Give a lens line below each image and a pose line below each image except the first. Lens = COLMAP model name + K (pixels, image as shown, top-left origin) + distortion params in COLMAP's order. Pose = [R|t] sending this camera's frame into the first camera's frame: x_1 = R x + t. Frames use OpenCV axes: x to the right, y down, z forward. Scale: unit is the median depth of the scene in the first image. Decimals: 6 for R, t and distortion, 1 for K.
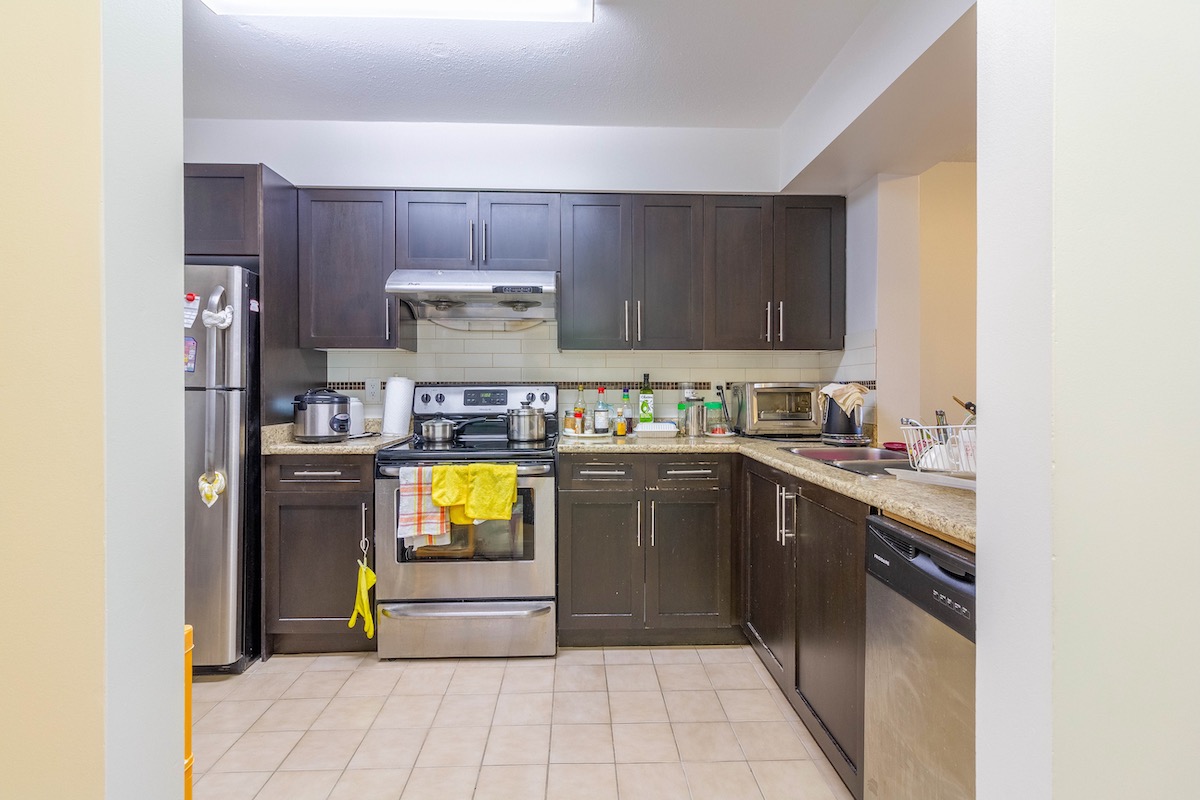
lens RADIAL K [[560.9, 0, 575.5], [0, 560.9, 385.8], [0, 0, 1]] dist [0.001070, 0.000317]
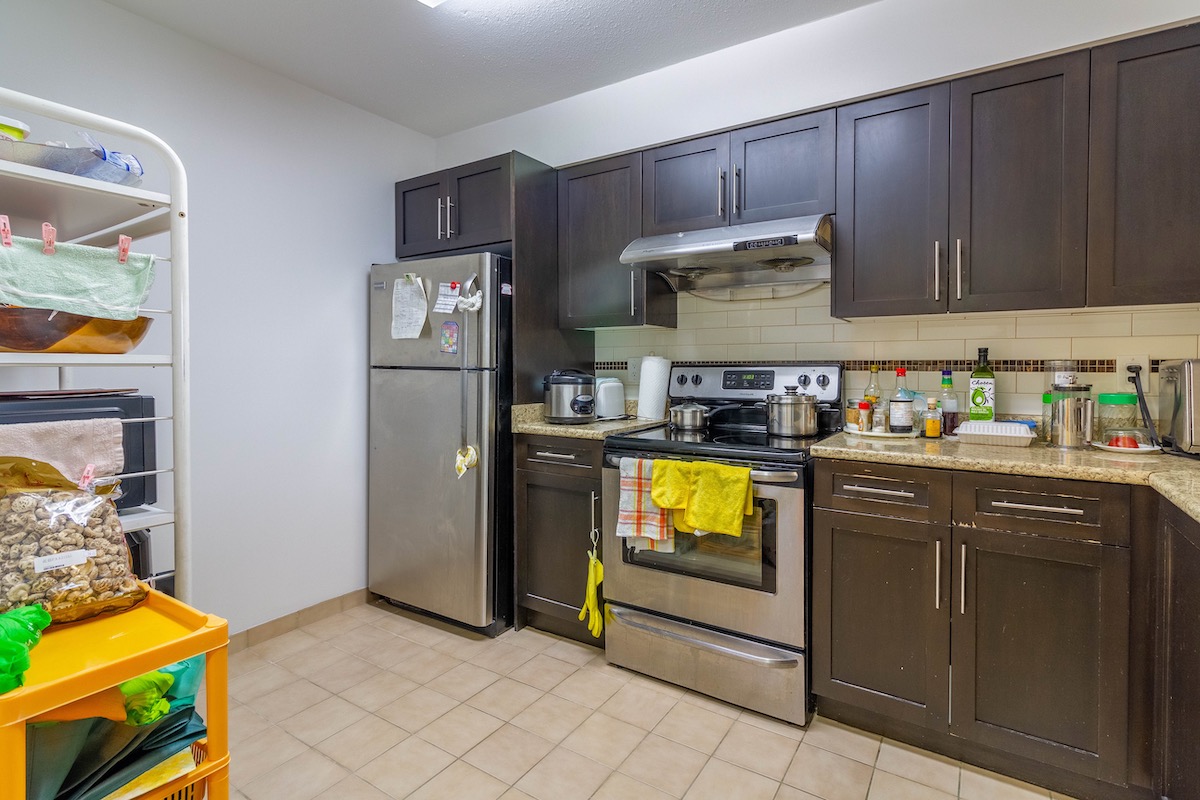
lens RADIAL K [[559.4, 0, 600.0], [0, 559.4, 372.1], [0, 0, 1]] dist [0.000614, 0.000332]
pose [[0.827974, 0.006502, -0.560729, 0.135442], [0.001338, 0.999907, 0.013570, -0.002416], [0.560765, -0.011986, 0.827888, 0.208454]]
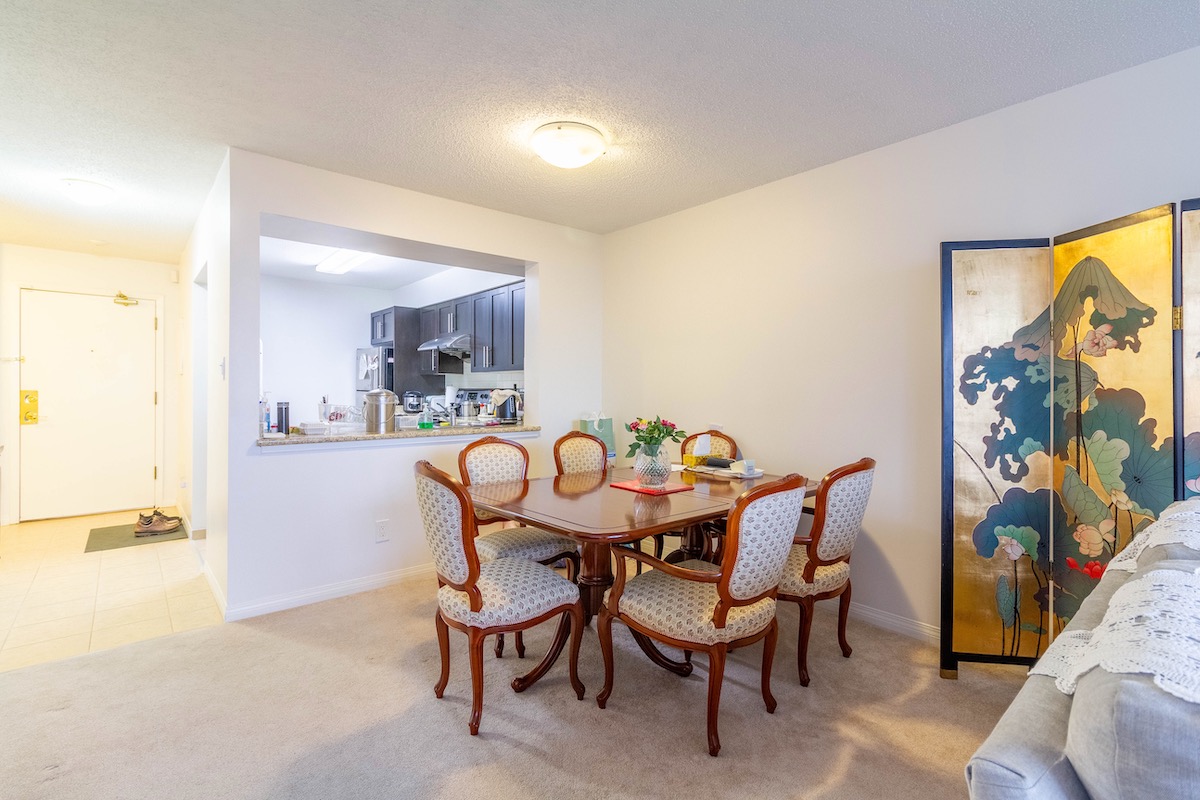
lens RADIAL K [[560.9, 0, 575.5], [0, 560.9, 385.8], [0, 0, 1]] dist [0.001070, 0.000317]
pose [[0.588572, -0.005903, -0.808424, 1.840751], [-0.001563, 0.999963, -0.008440, -0.000108], [0.808444, 0.006231, 0.588541, 0.126999]]
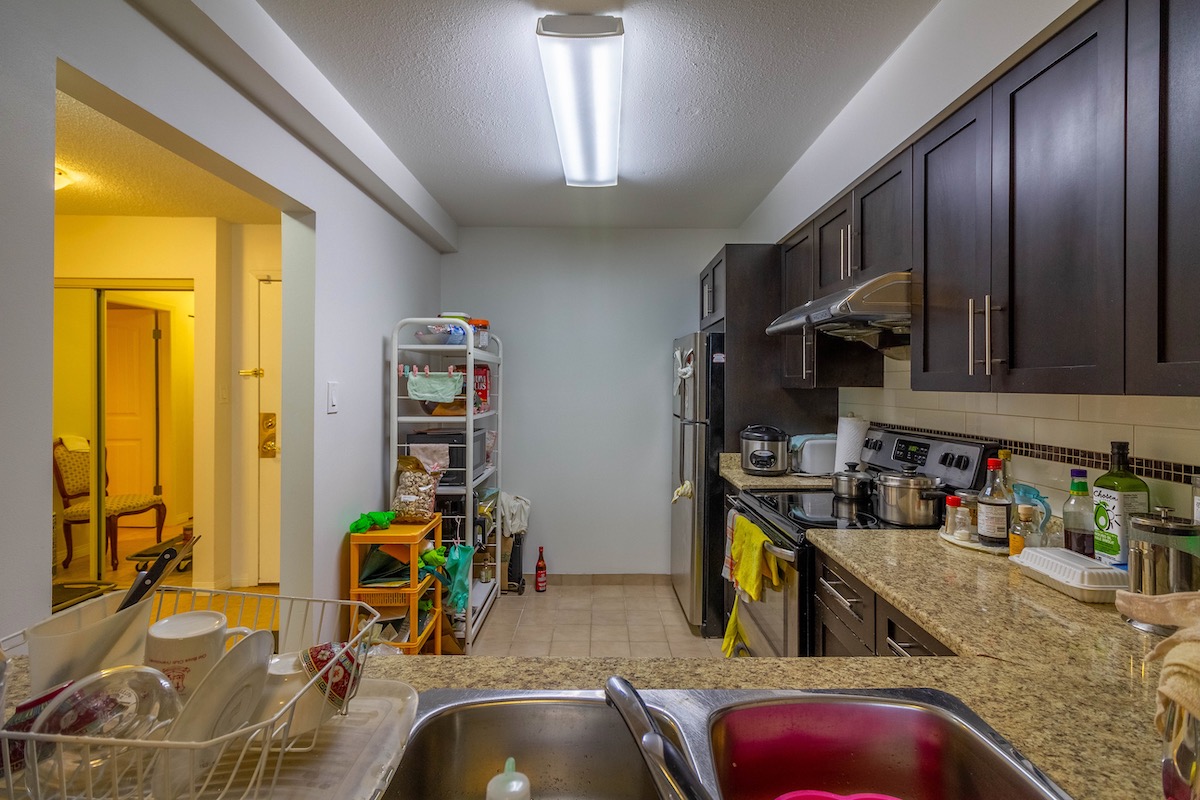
lens RADIAL K [[552.6, 0, 626.6], [0, 552.6, 386.0], [0, 0, 1]] dist [0.000865, 0.000054]
pose [[0.006312, -0.000534, -0.999980, 0.600394], [-0.001504, 0.999999, -0.000544, -0.068757], [0.999979, 0.001507, 0.006311, 0.688720]]
